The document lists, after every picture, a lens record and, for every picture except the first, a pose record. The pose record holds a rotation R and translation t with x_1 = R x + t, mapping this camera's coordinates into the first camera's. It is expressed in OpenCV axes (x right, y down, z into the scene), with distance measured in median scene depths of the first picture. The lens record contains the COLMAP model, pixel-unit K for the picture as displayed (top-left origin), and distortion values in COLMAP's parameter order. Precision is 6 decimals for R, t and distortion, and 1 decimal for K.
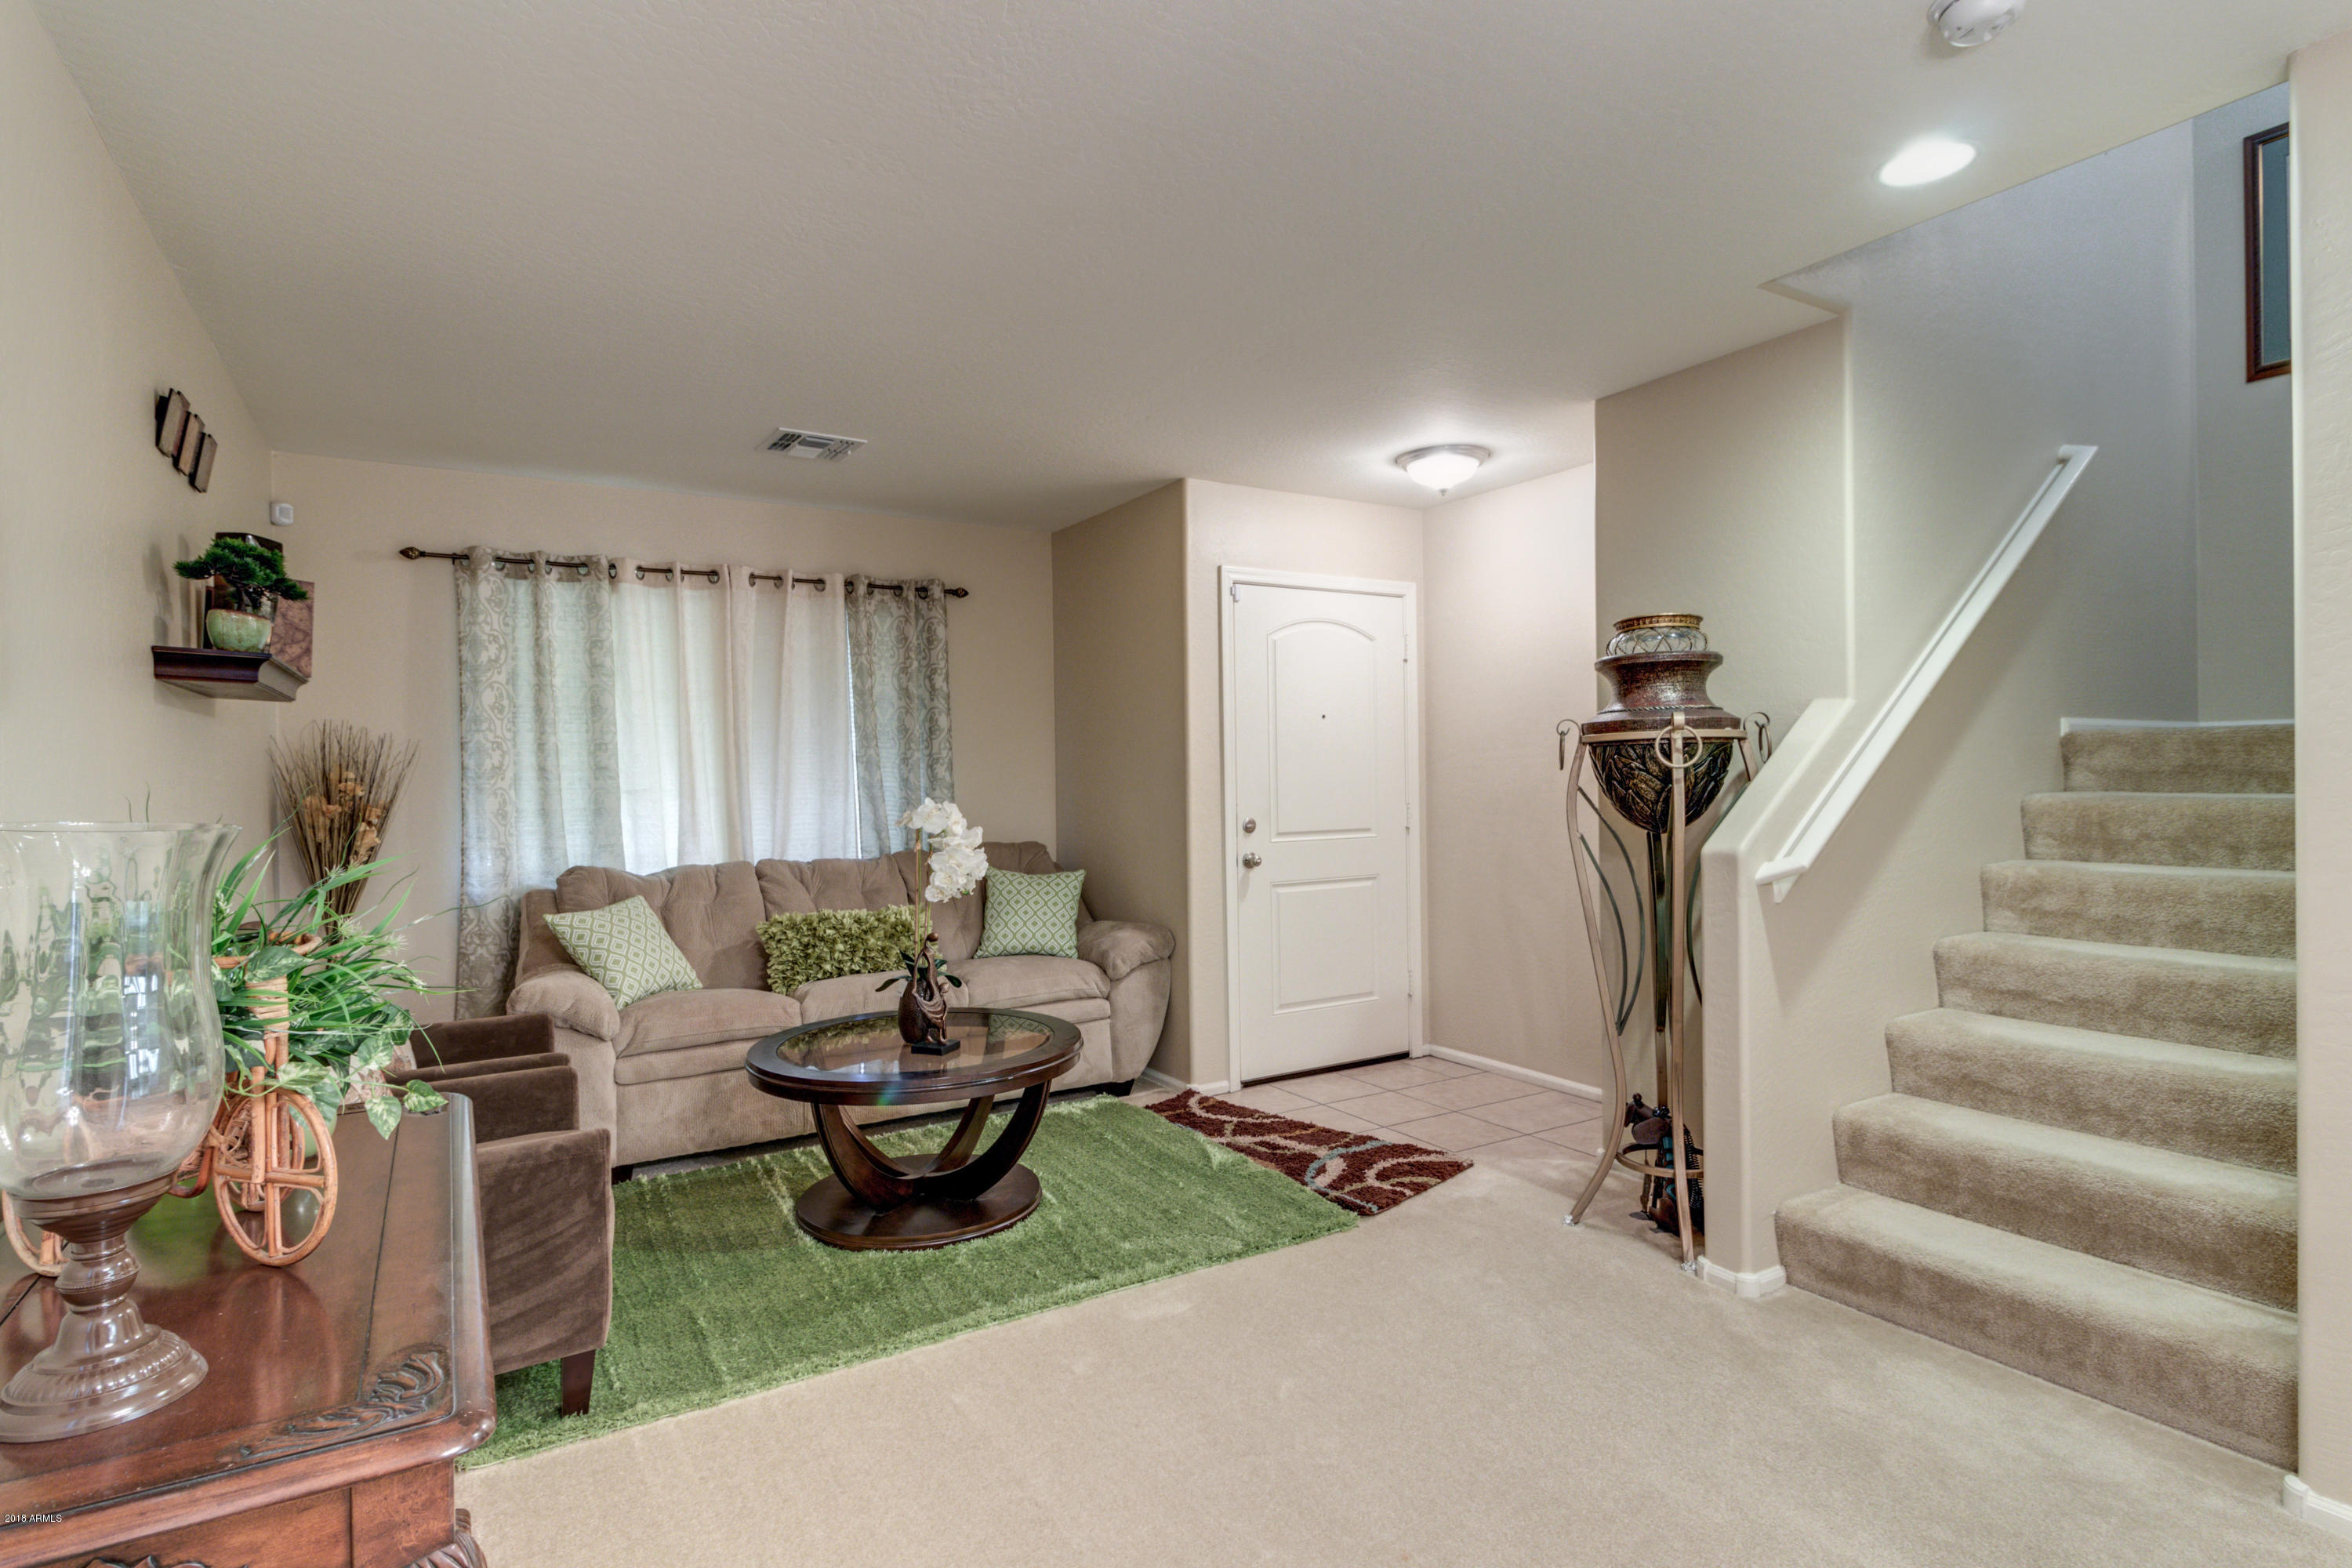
lens RADIAL K [[1181.2, 0, 1176.0], [0, 1181.2, 784.0], [0, 0, 1]] dist [-0.000565, -0.000018]
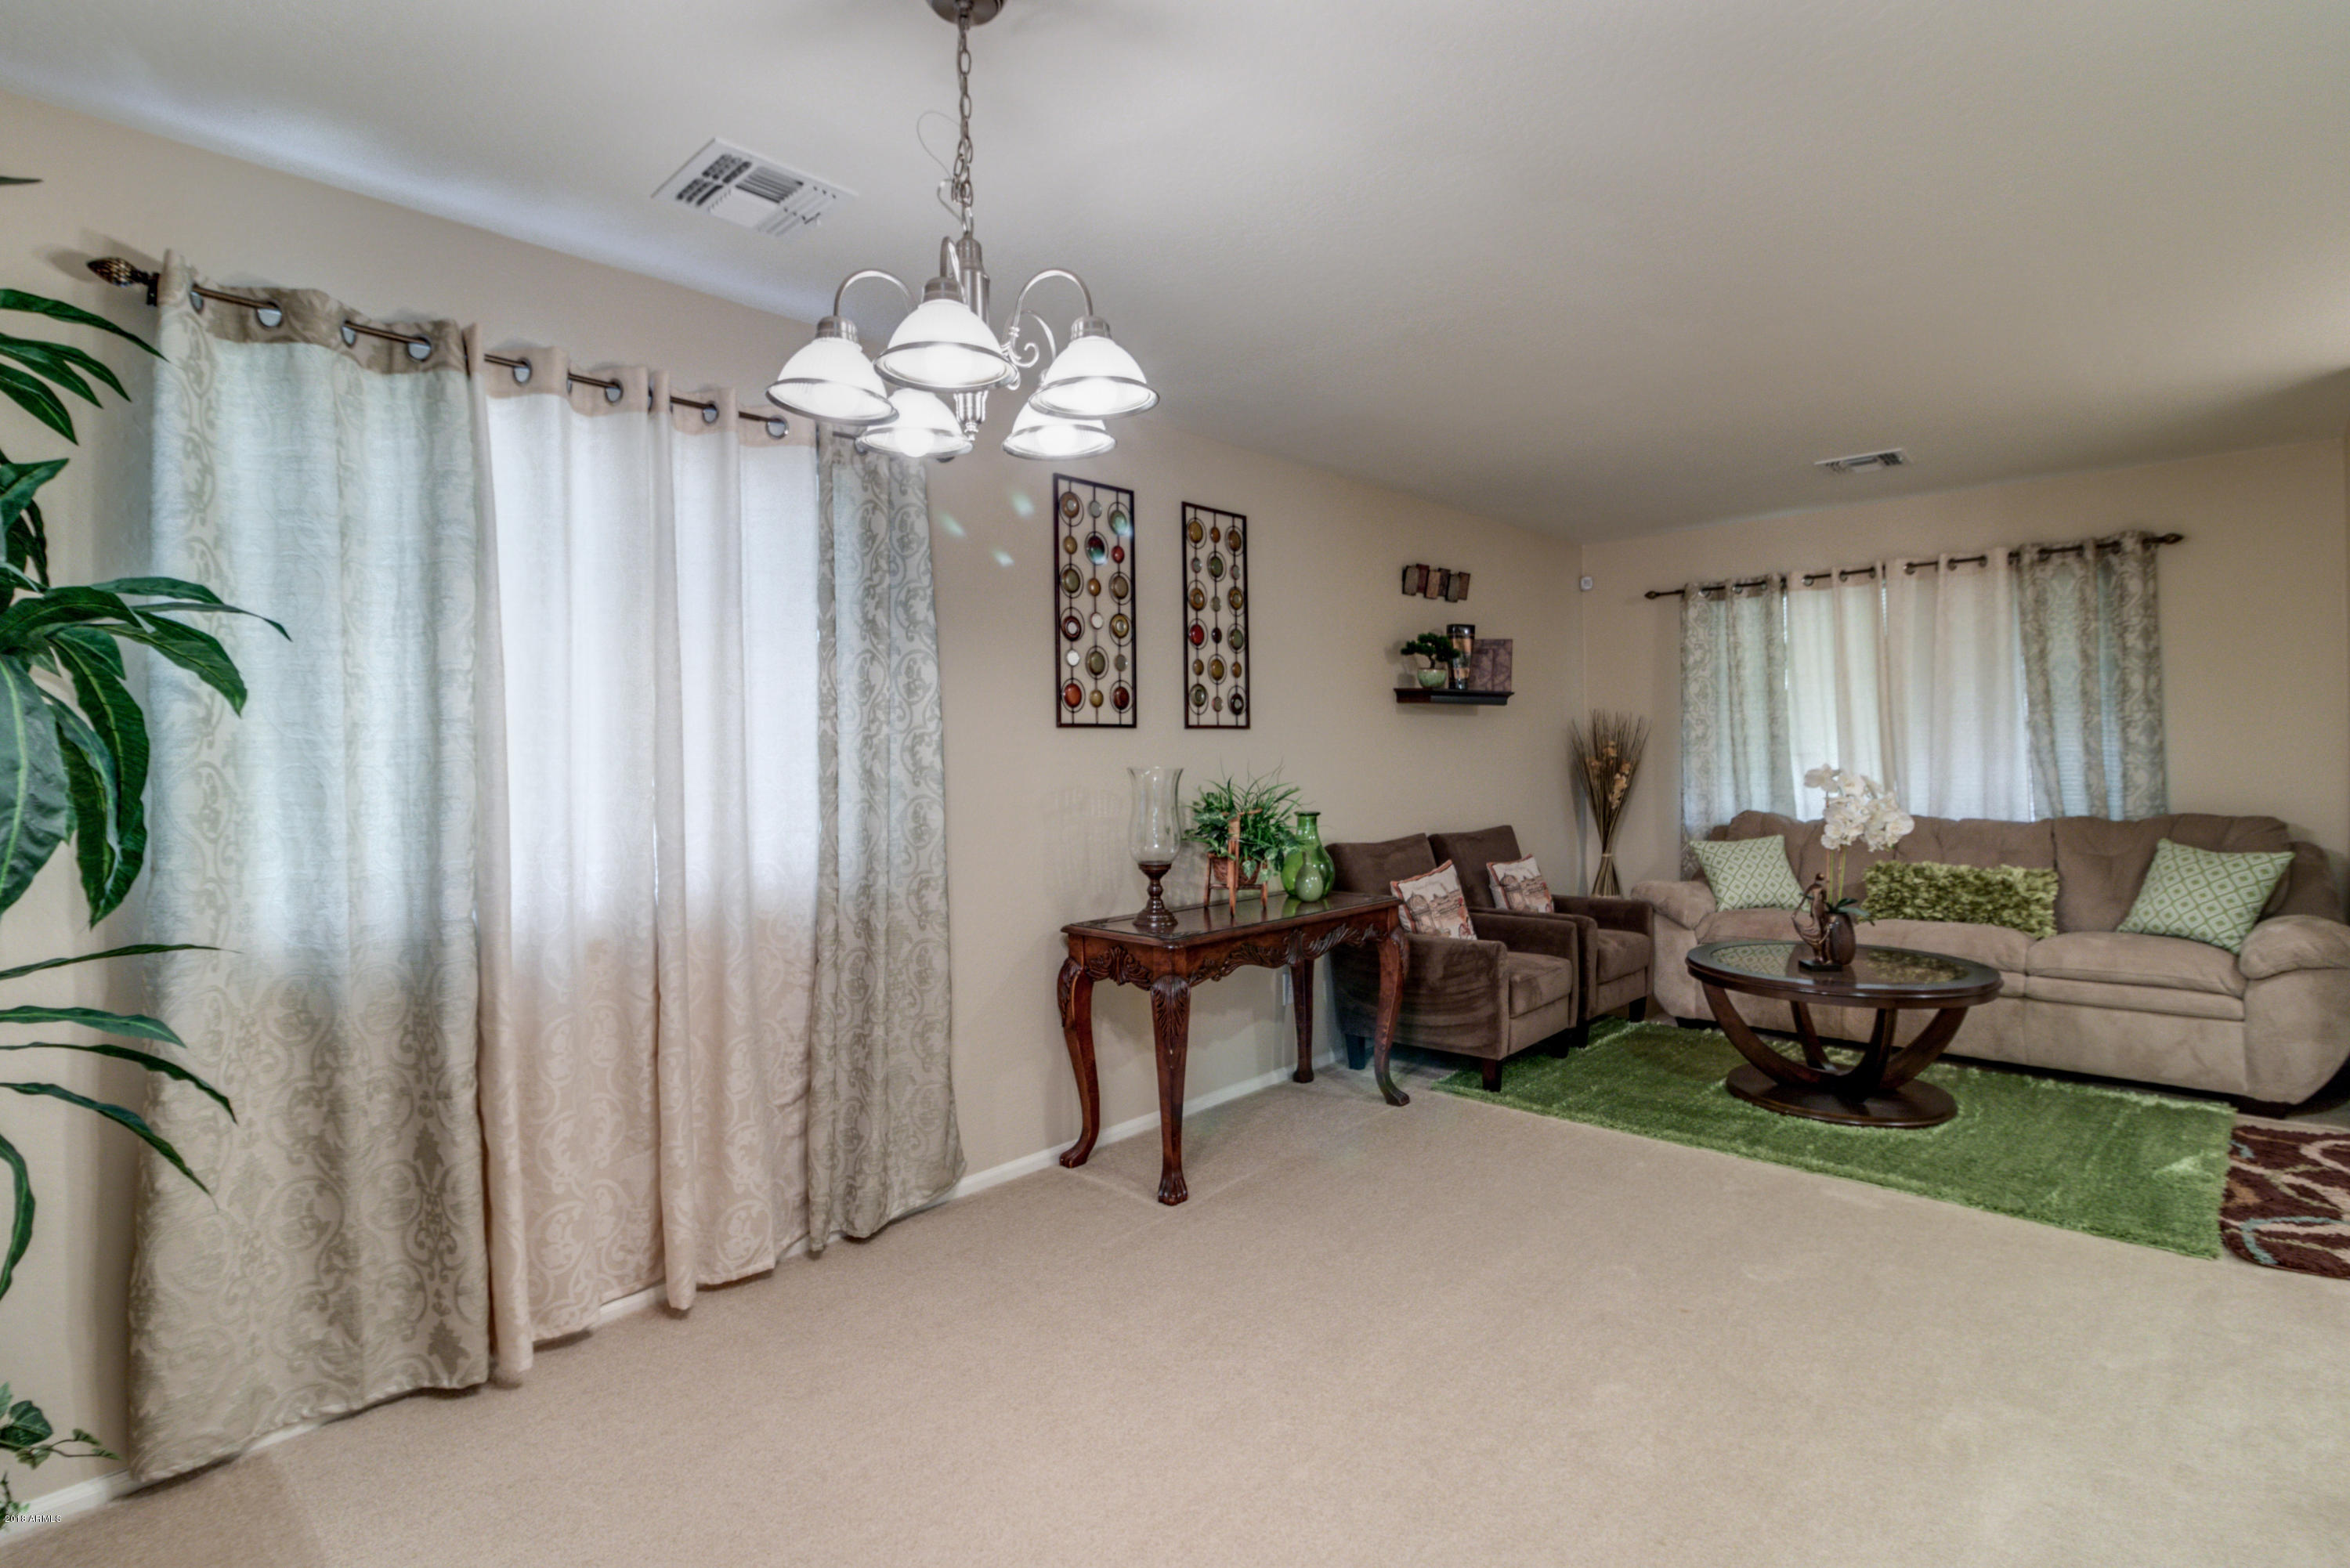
lens RADIAL K [[1097.3, 0, 1159.4], [0, 1097.3, 776.0], [0, 0, 1]] dist [0.001585, 0.000919]
pose [[0.262741, 0.027002, -0.964488, 0.515210], [0.004522, 0.999563, 0.029216, -0.008529], [0.964856, -0.012037, 0.262504, 0.025810]]
